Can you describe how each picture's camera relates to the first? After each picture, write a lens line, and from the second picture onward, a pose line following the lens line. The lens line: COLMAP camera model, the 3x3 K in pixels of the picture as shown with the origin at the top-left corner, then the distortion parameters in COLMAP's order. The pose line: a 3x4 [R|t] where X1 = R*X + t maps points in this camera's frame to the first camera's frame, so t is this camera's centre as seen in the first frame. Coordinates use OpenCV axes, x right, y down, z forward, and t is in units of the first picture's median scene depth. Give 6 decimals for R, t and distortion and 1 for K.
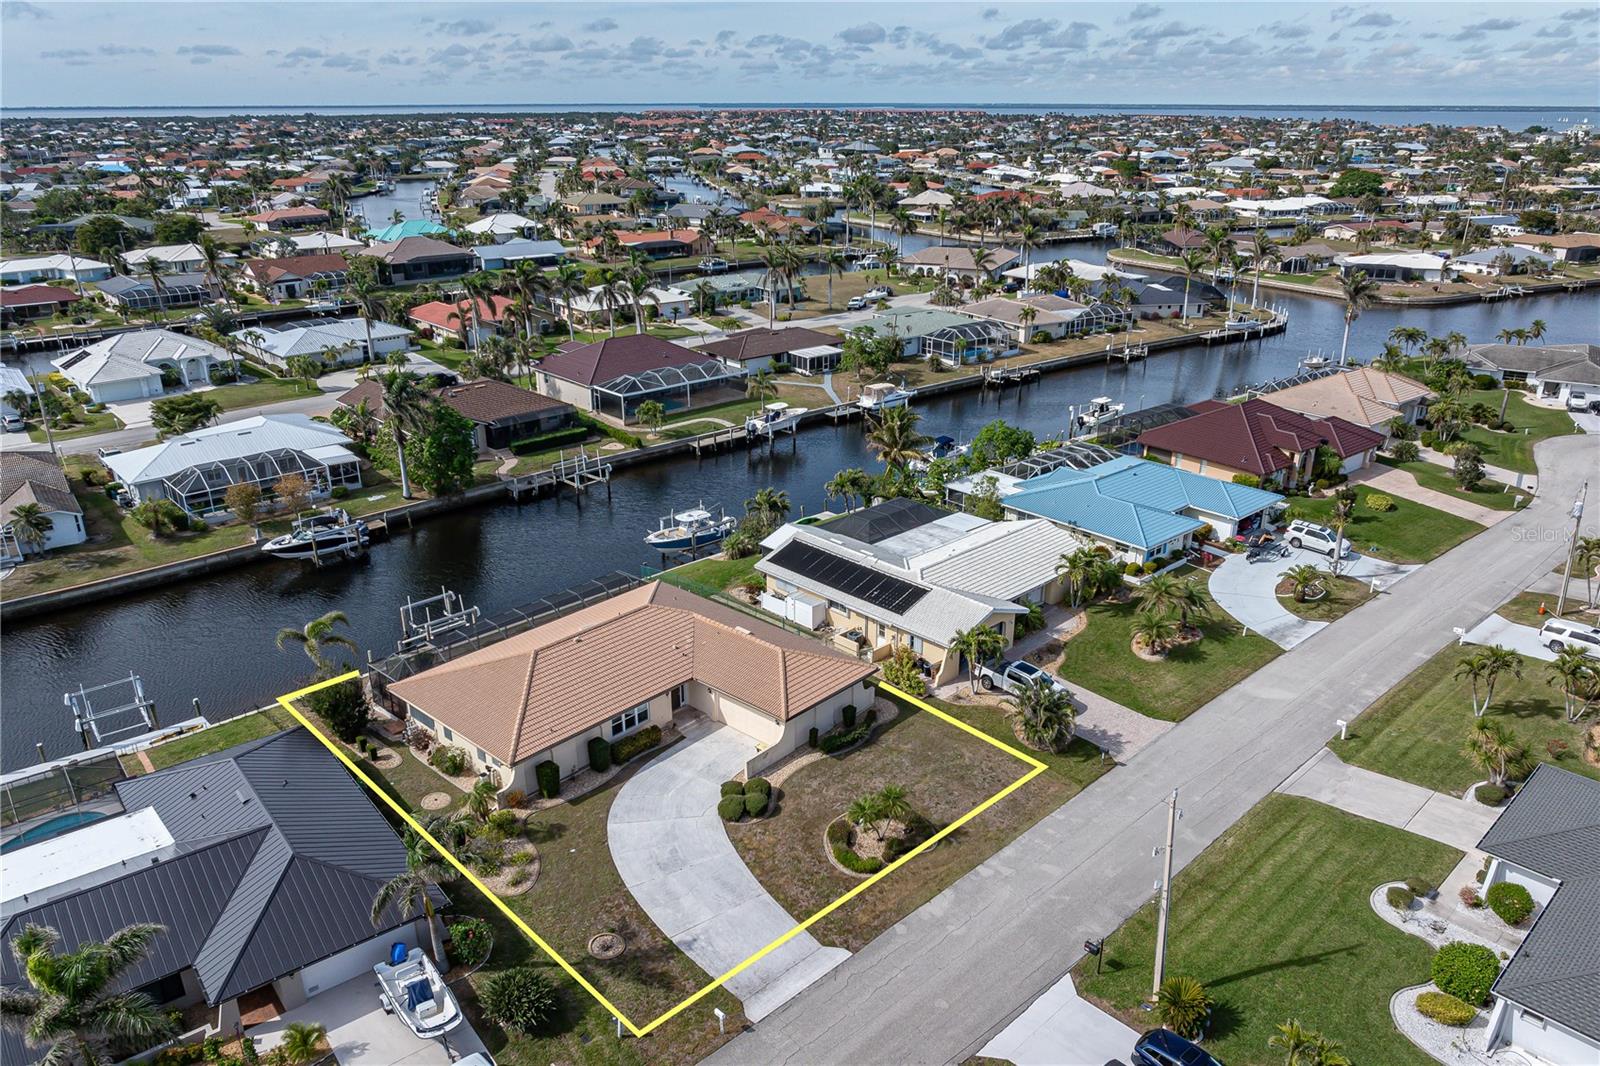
lens RADIAL K [[1124.9, 0, 800.0], [0, 1124.9, 533.0], [0, 0, 1]] dist [-0.014992, 0.001405]
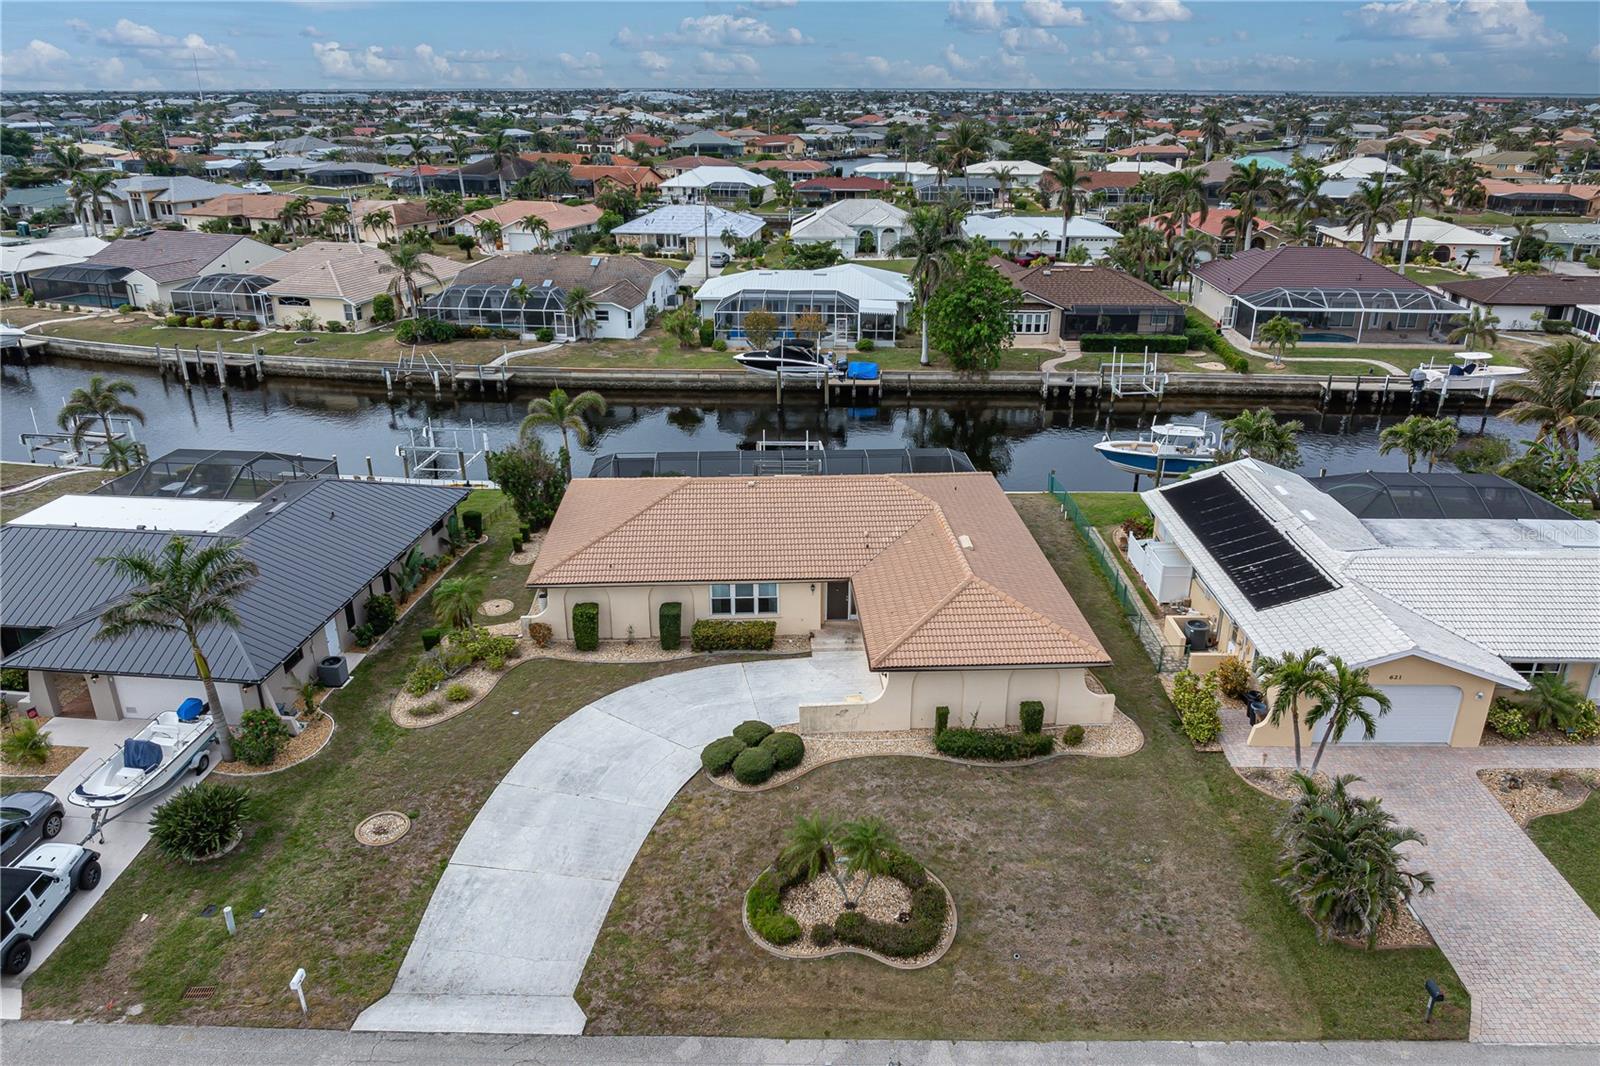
lens RADIAL K [[1124.9, 0, 800.0], [0, 1124.9, 533.0], [0, 0, 1]] dist [-0.014992, 0.001405]
pose [[0.707082, 0.267565, -0.654557, 0.350888], [-0.258062, 0.959447, 0.113425, 0.037833], [0.658361, 0.088716, 0.747456, 0.527480]]
